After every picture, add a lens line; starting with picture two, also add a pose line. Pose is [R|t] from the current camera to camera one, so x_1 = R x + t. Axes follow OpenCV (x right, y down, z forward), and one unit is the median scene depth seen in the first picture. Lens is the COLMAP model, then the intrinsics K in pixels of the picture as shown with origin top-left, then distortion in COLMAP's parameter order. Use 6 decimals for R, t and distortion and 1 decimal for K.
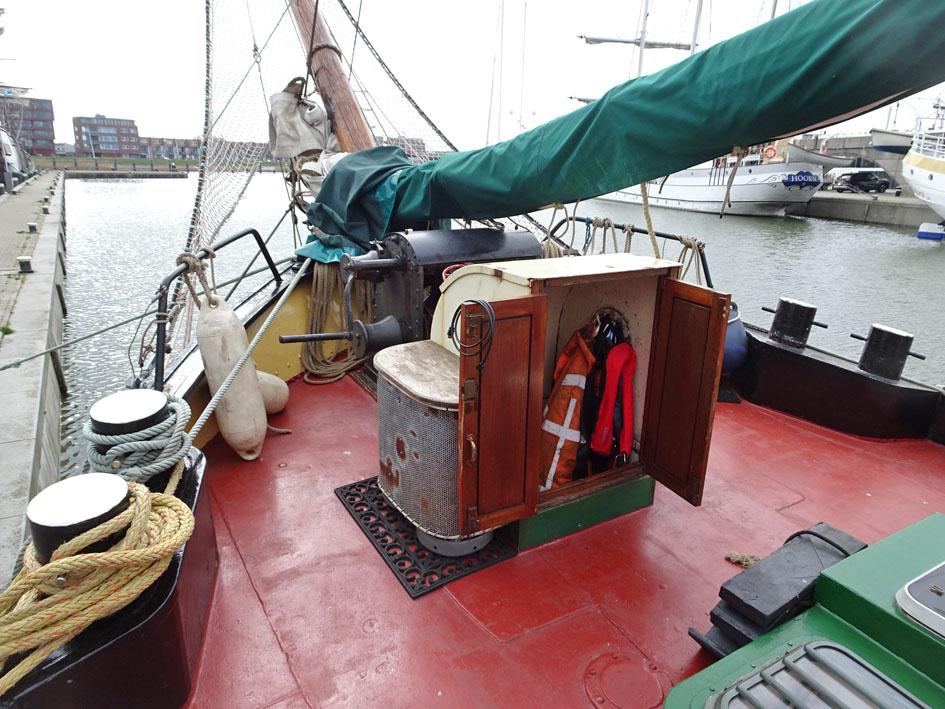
lens RADIAL K [[673.3, 0, 472.5], [0, 673.3, 354.5], [0, 0, 1]] dist [0.017240, -0.001985]
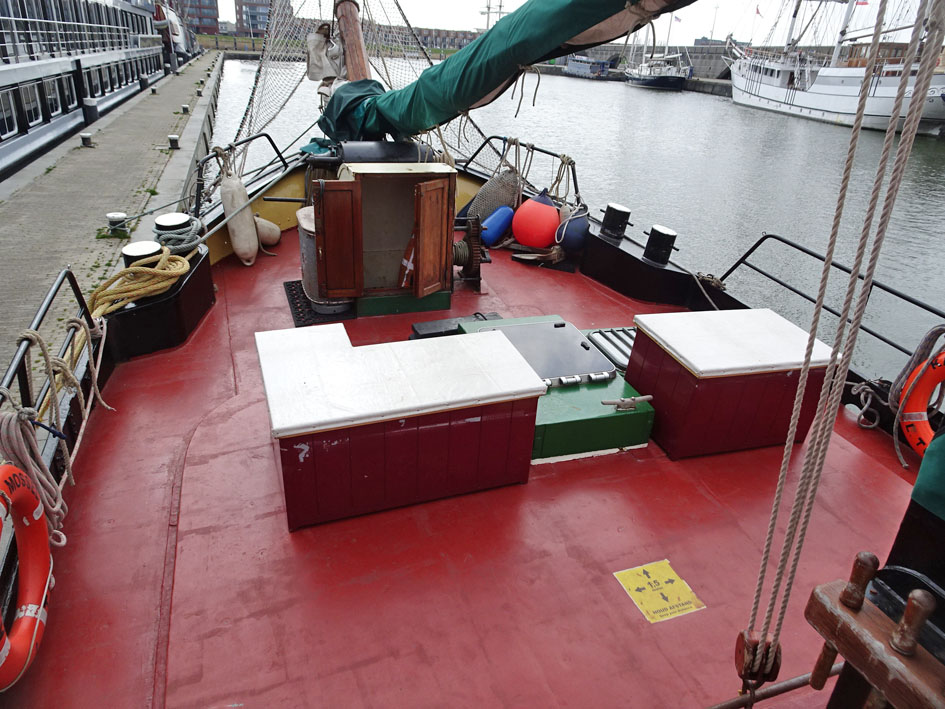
lens RADIAL K [[675.6, 0, 464.2], [0, 675.6, 352.3], [0, 0, 1]] dist [0.024404, -0.000646]
pose [[0.975496, 0.119748, -0.184578, 0.407488], [-0.093023, 0.984719, 0.147224, 0.042378], [0.199387, -0.126446, 0.971728, -0.466601]]
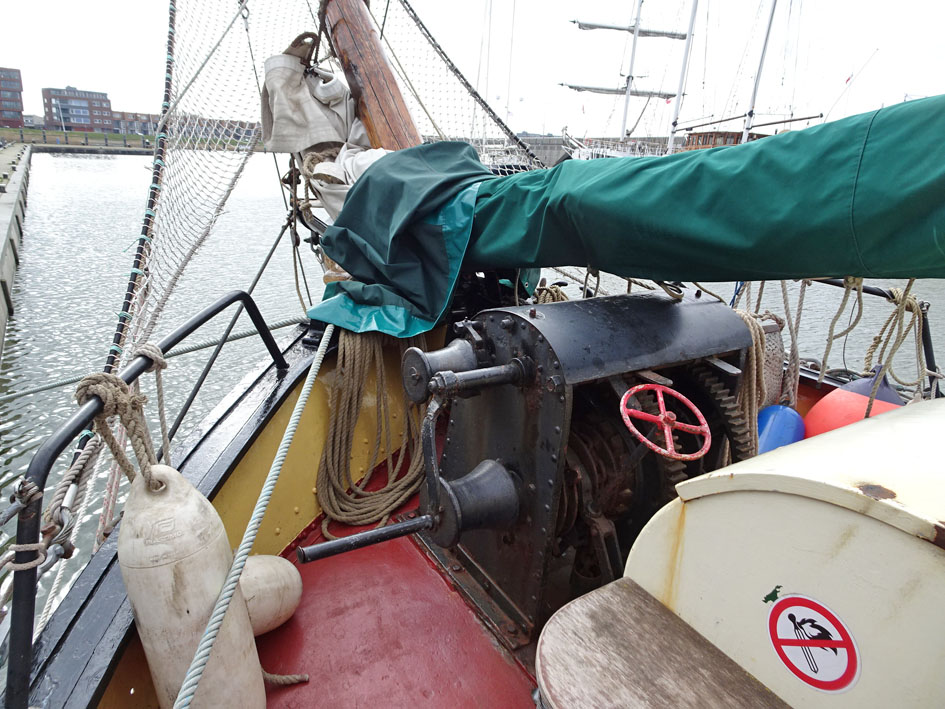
lens RADIAL K [[673.3, 0, 472.5], [0, 673.3, 354.5], [0, 0, 1]] dist [0.017240, -0.001985]
pose [[0.999262, 0.019424, 0.033136, -0.116951], [-0.020078, 0.999608, 0.019512, -0.113825], [-0.032744, -0.020163, 0.999260, 0.336450]]
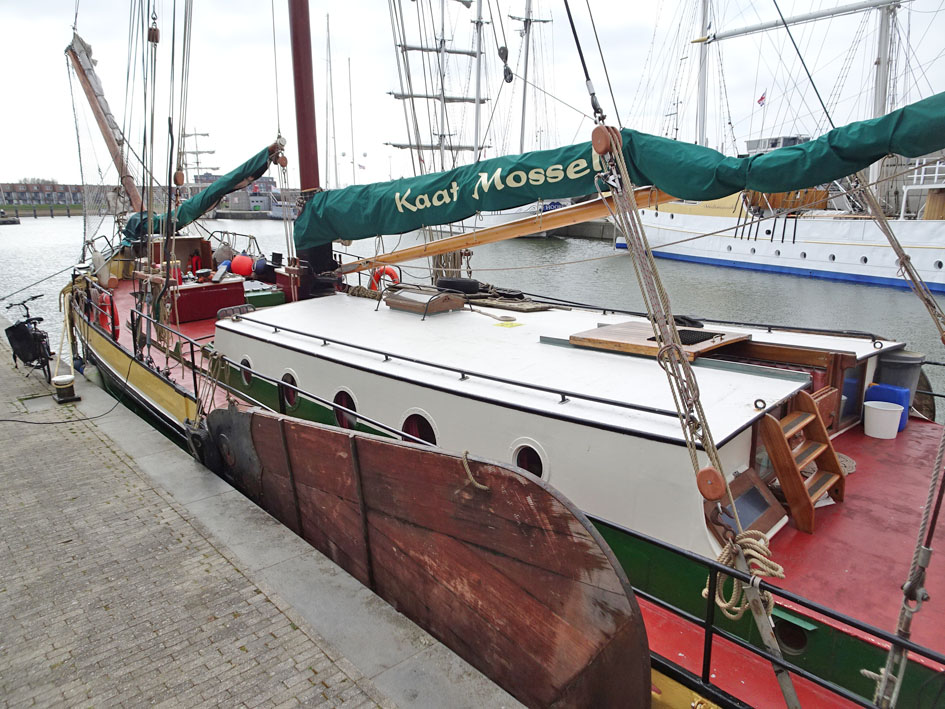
lens RADIAL K [[673.3, 0, 472.5], [0, 673.3, 354.5], [0, 0, 1]] dist [0.017240, -0.001985]
pose [[0.979371, -0.073344, 0.188289, 0.681746], [0.082085, 0.995860, -0.039047, 0.584555], [-0.184645, 0.053697, 0.981337, -2.247999]]
